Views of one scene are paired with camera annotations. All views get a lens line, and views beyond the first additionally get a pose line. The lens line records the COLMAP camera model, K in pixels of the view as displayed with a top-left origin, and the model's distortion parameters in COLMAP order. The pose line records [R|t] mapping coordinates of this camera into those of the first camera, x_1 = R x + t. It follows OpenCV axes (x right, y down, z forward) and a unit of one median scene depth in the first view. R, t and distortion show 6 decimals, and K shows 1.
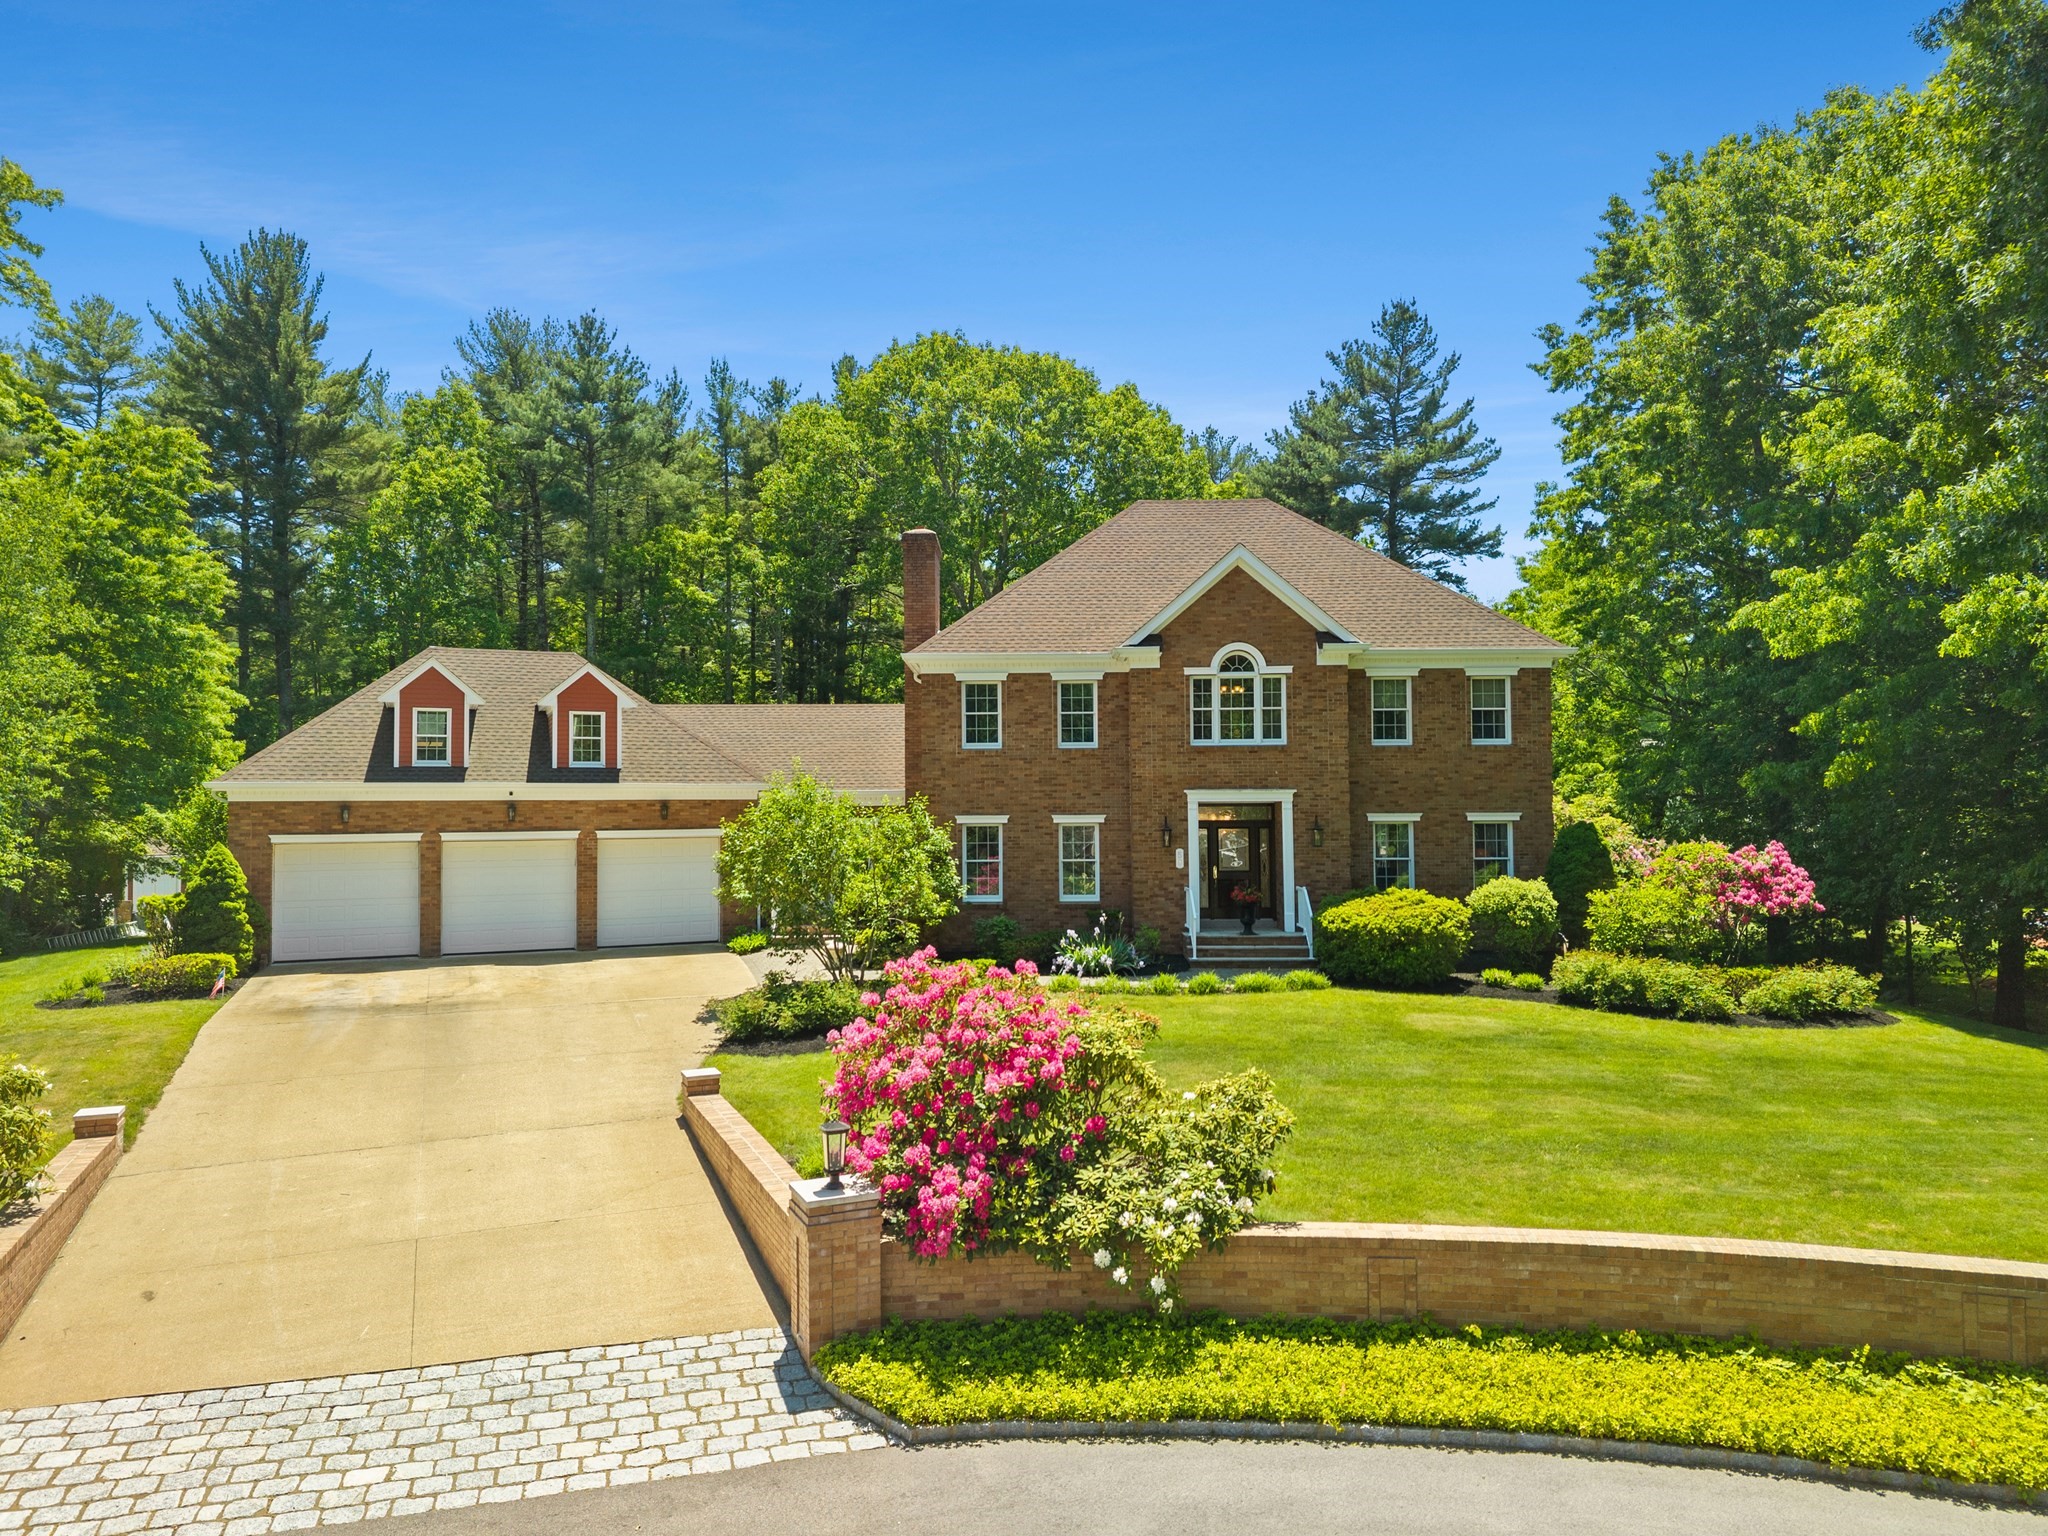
lens RADIAL K [[1384.7, 0, 1024.0], [0, 1384.7, 768.0], [0, 0, 1]] dist [0.090652, -0.110268]
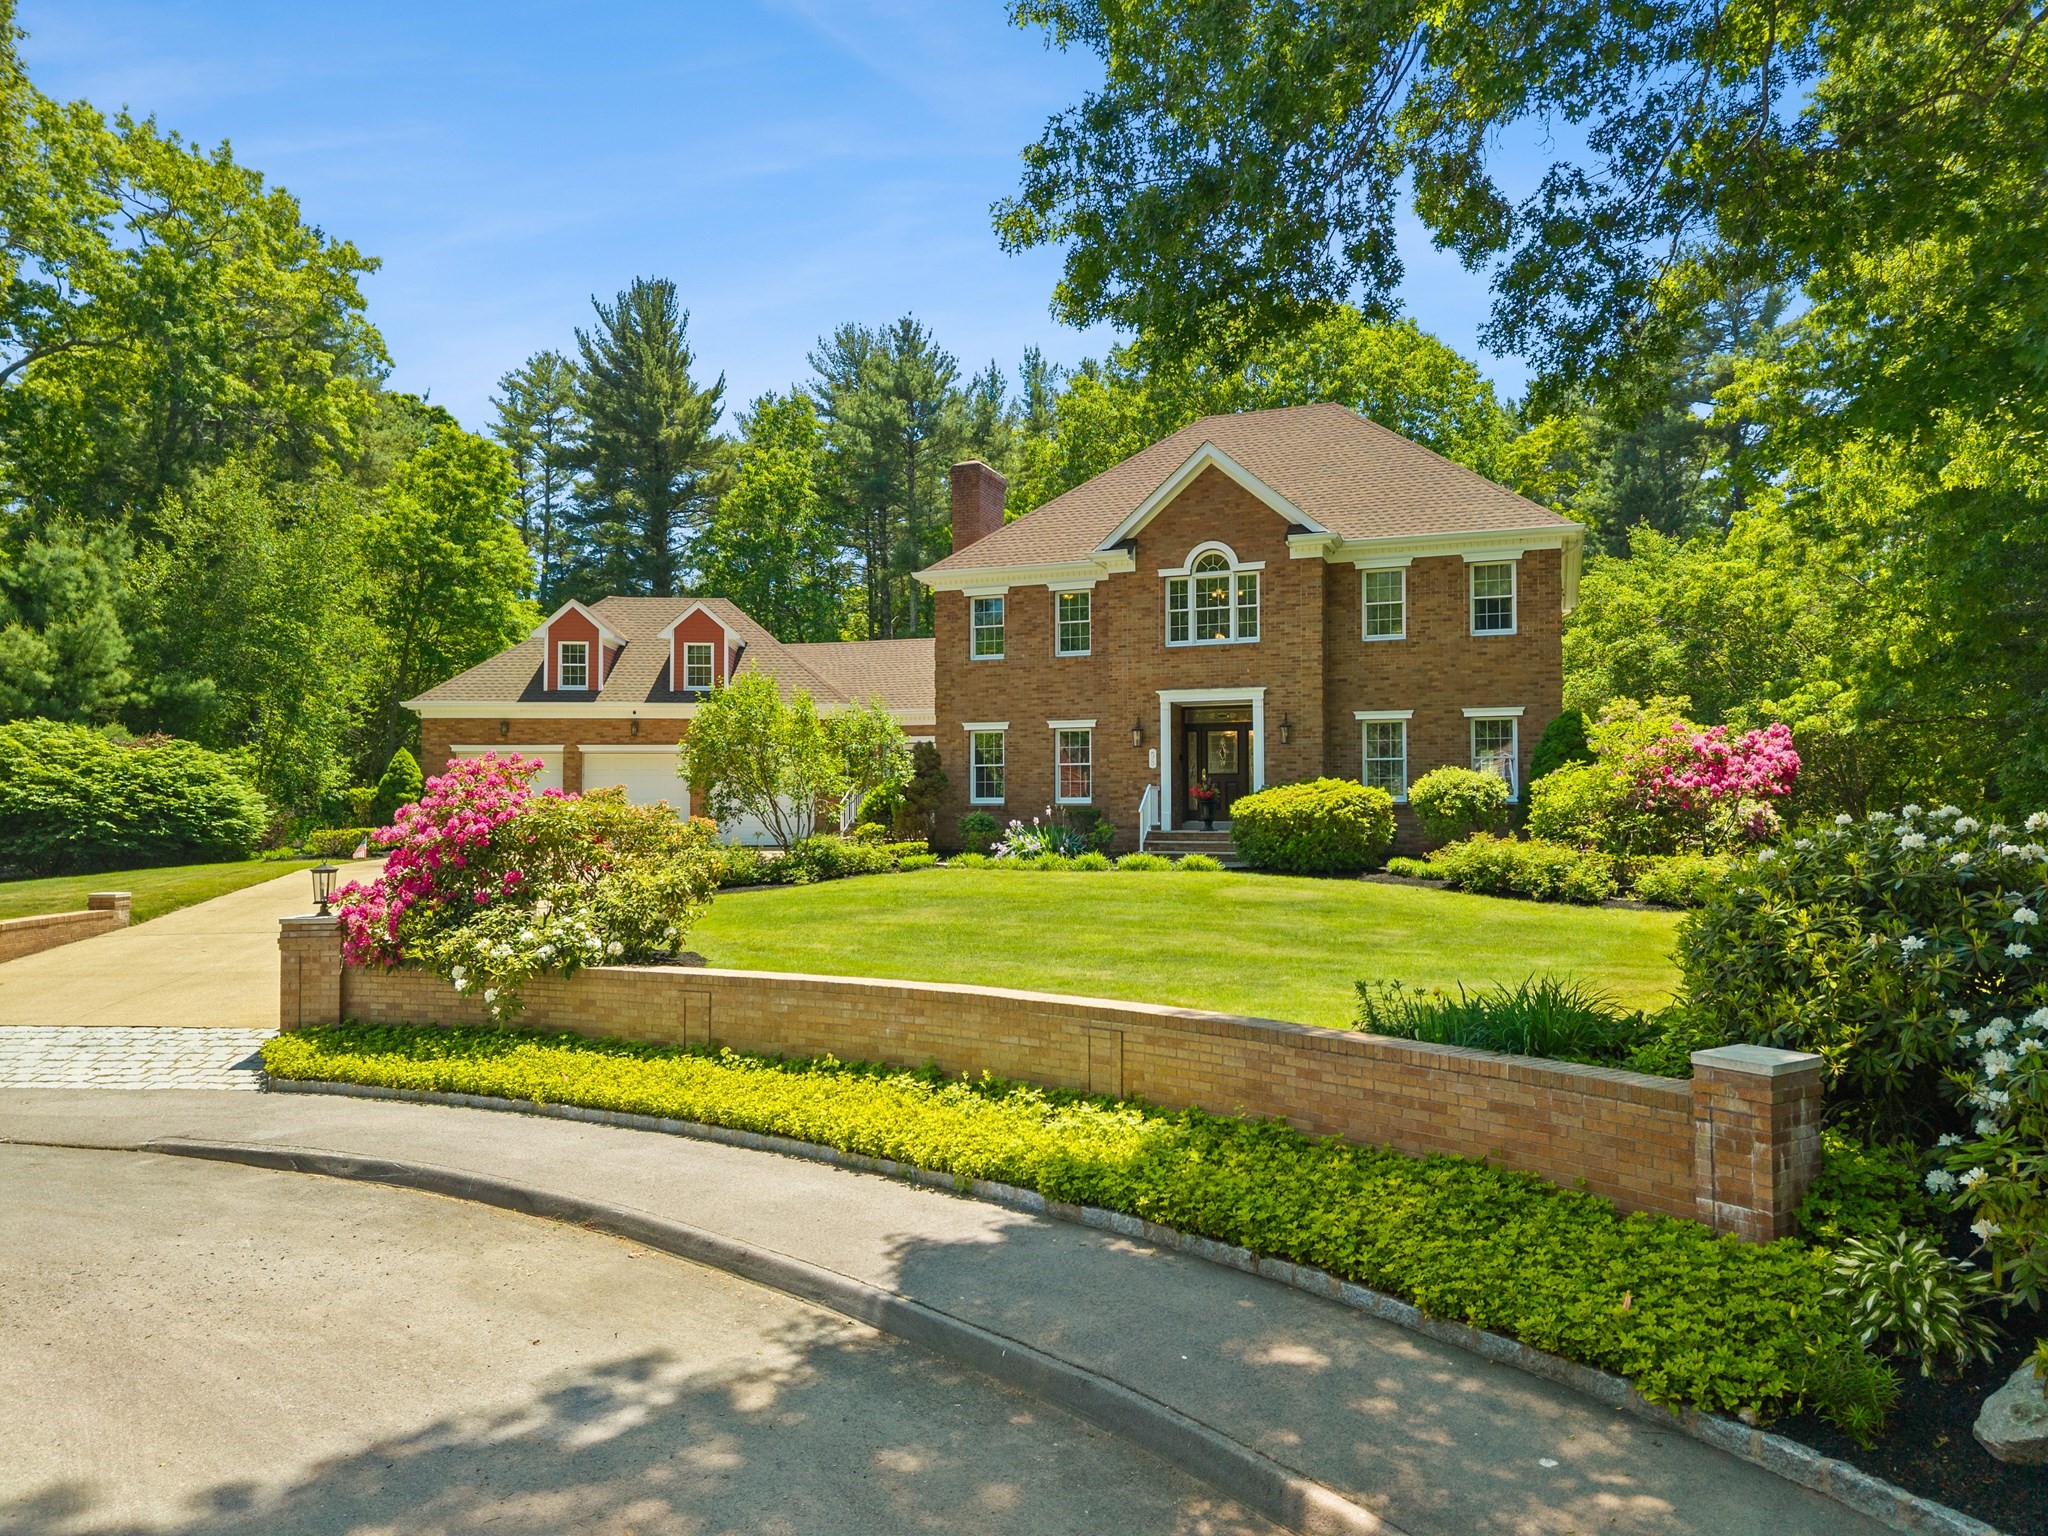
lens RADIAL K [[1384.7, 0, 1024.0], [0, 1384.7, 768.0], [0, 0, 1]] dist [0.090652, -0.110268]
pose [[0.933605, -0.005961, -0.358255, 0.382936], [0.006093, 0.999981, -0.000762, 0.071823], [0.358253, -0.001472, 0.933623, 0.019879]]
